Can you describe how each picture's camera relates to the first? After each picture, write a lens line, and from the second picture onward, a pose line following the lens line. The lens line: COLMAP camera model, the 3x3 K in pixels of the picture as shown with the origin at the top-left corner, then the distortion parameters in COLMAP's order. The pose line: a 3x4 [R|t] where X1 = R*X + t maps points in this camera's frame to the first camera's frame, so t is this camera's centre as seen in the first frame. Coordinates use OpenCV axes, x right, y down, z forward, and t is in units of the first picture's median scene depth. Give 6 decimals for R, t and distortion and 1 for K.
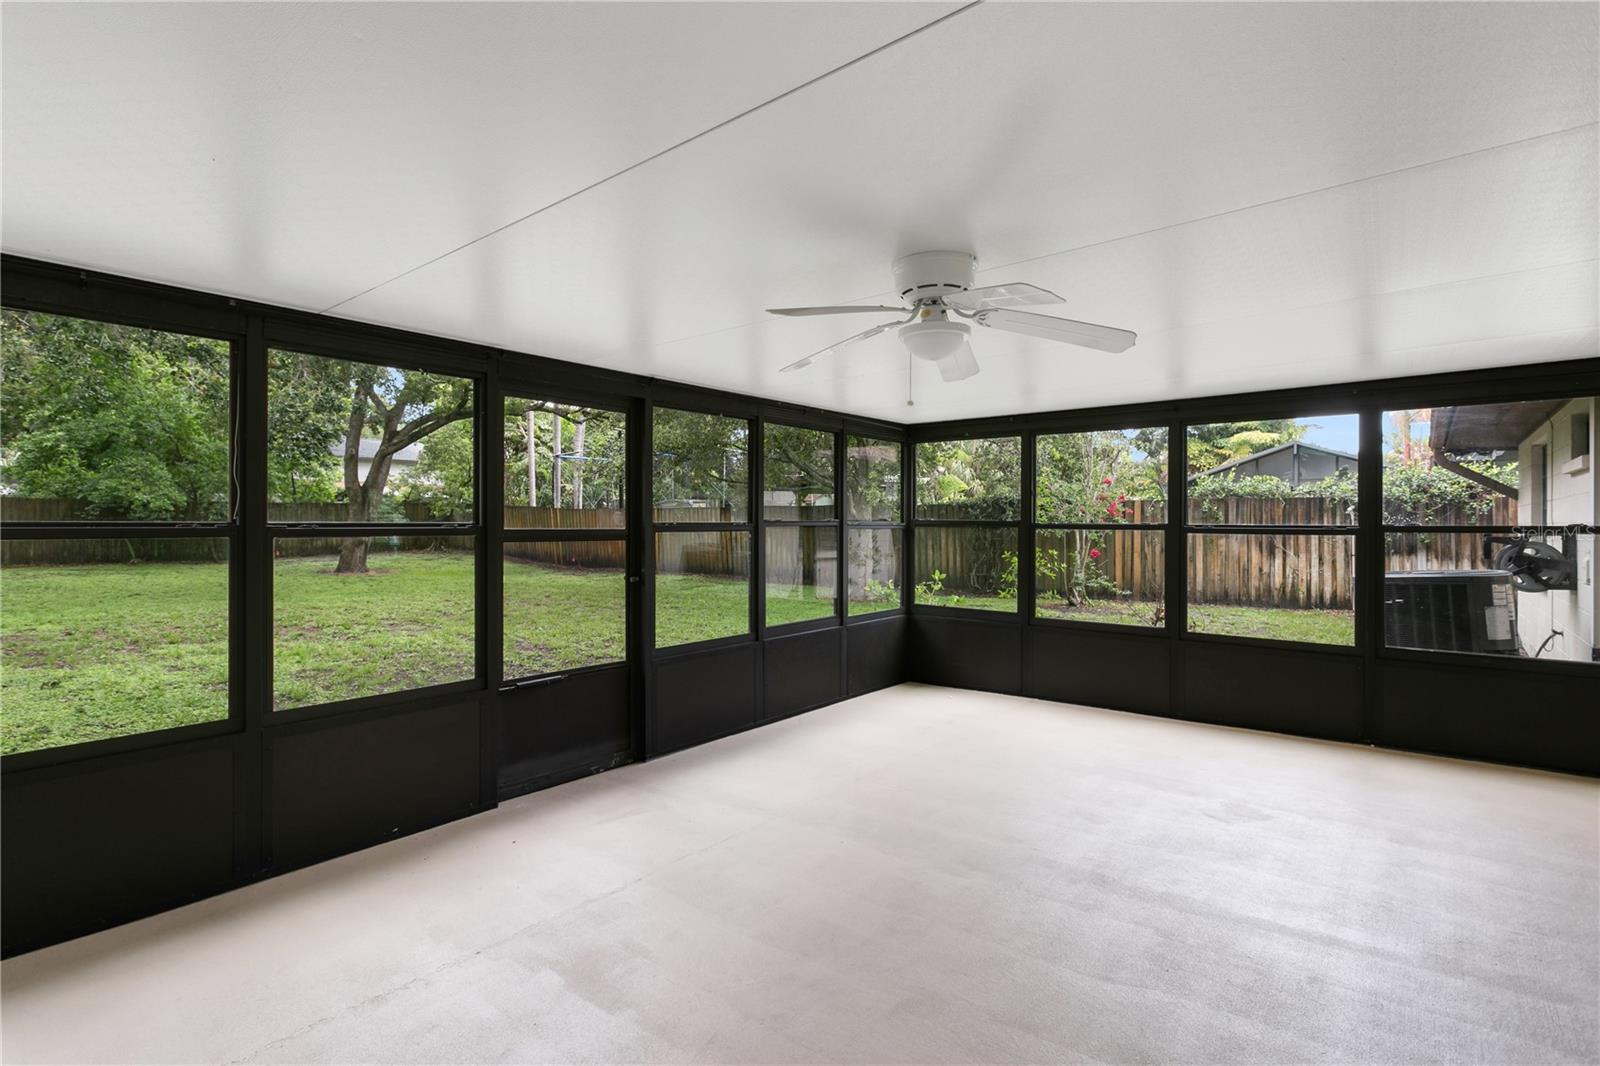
lens RADIAL K [[756.3, 0, 794.1], [0, 756.3, 525.3], [0, 0, 1]] dist [-0.003405, -0.000393]
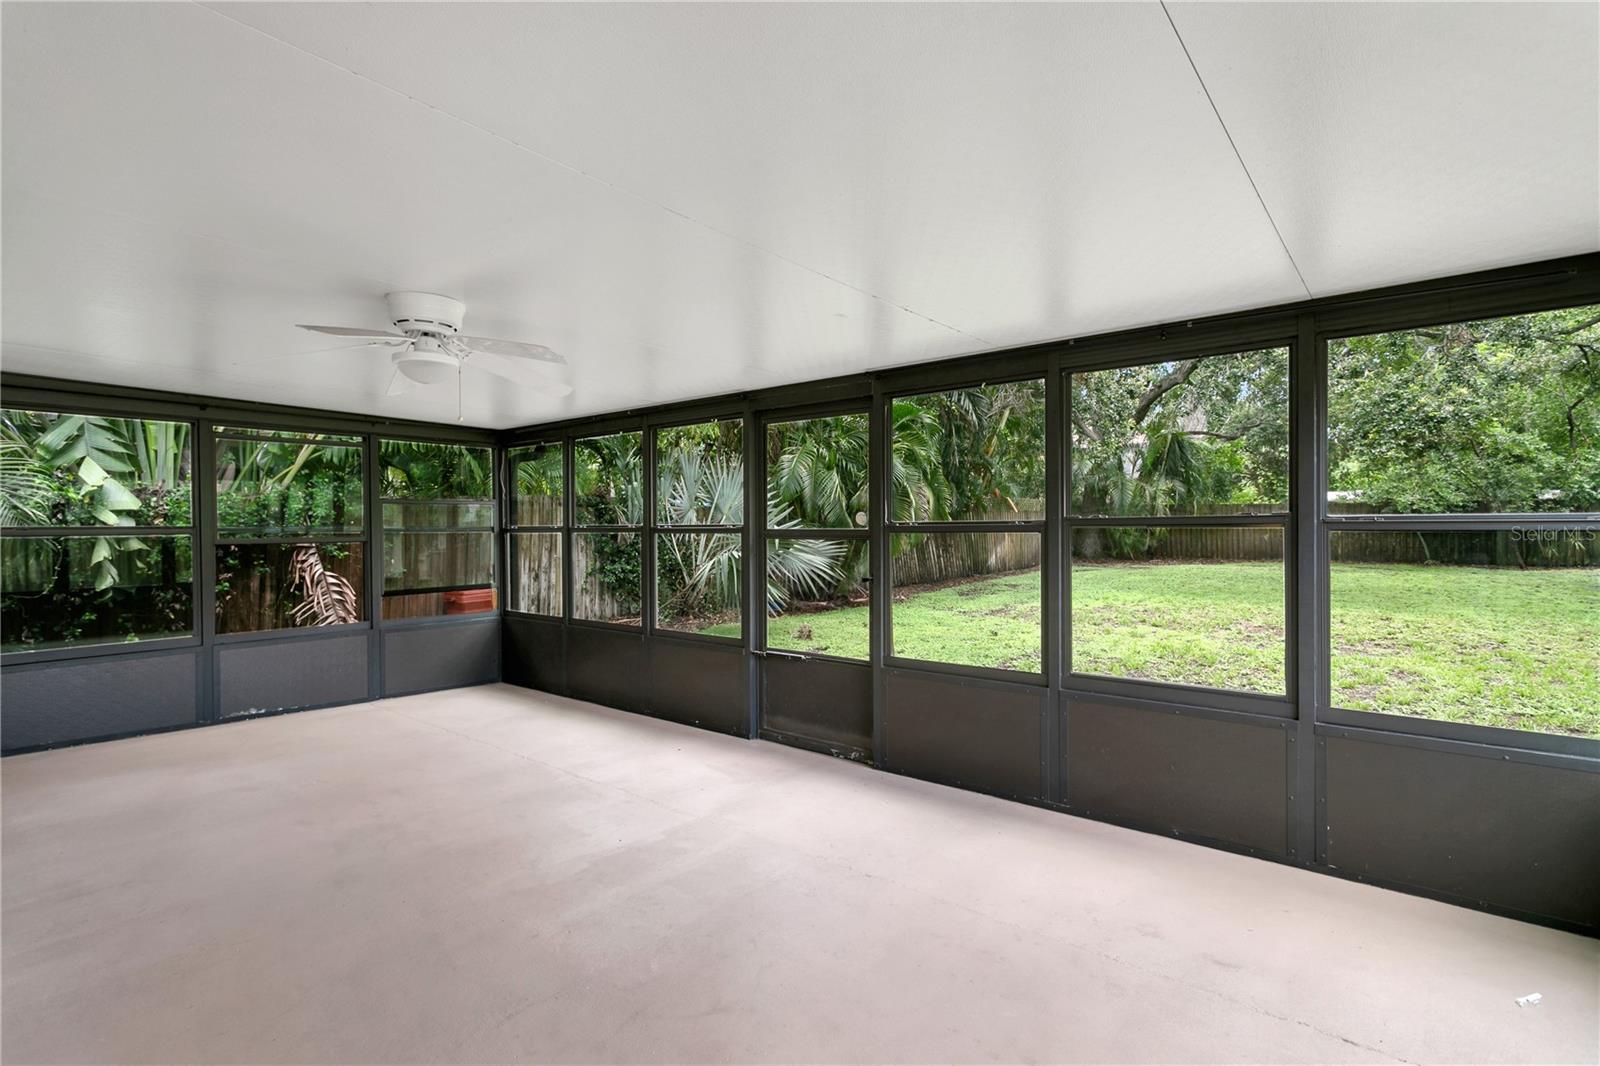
lens RADIAL K [[756.3, 0, 801.9], [0, 756.3, 533.8], [0, 0, 1]] dist [-0.003405, -0.000393]
pose [[0.001545, 0.003571, -0.999992, 0.836263], [0.006979, 0.999969, 0.003582, 0.000348], [0.999974, -0.006984, 0.001520, 0.955839]]
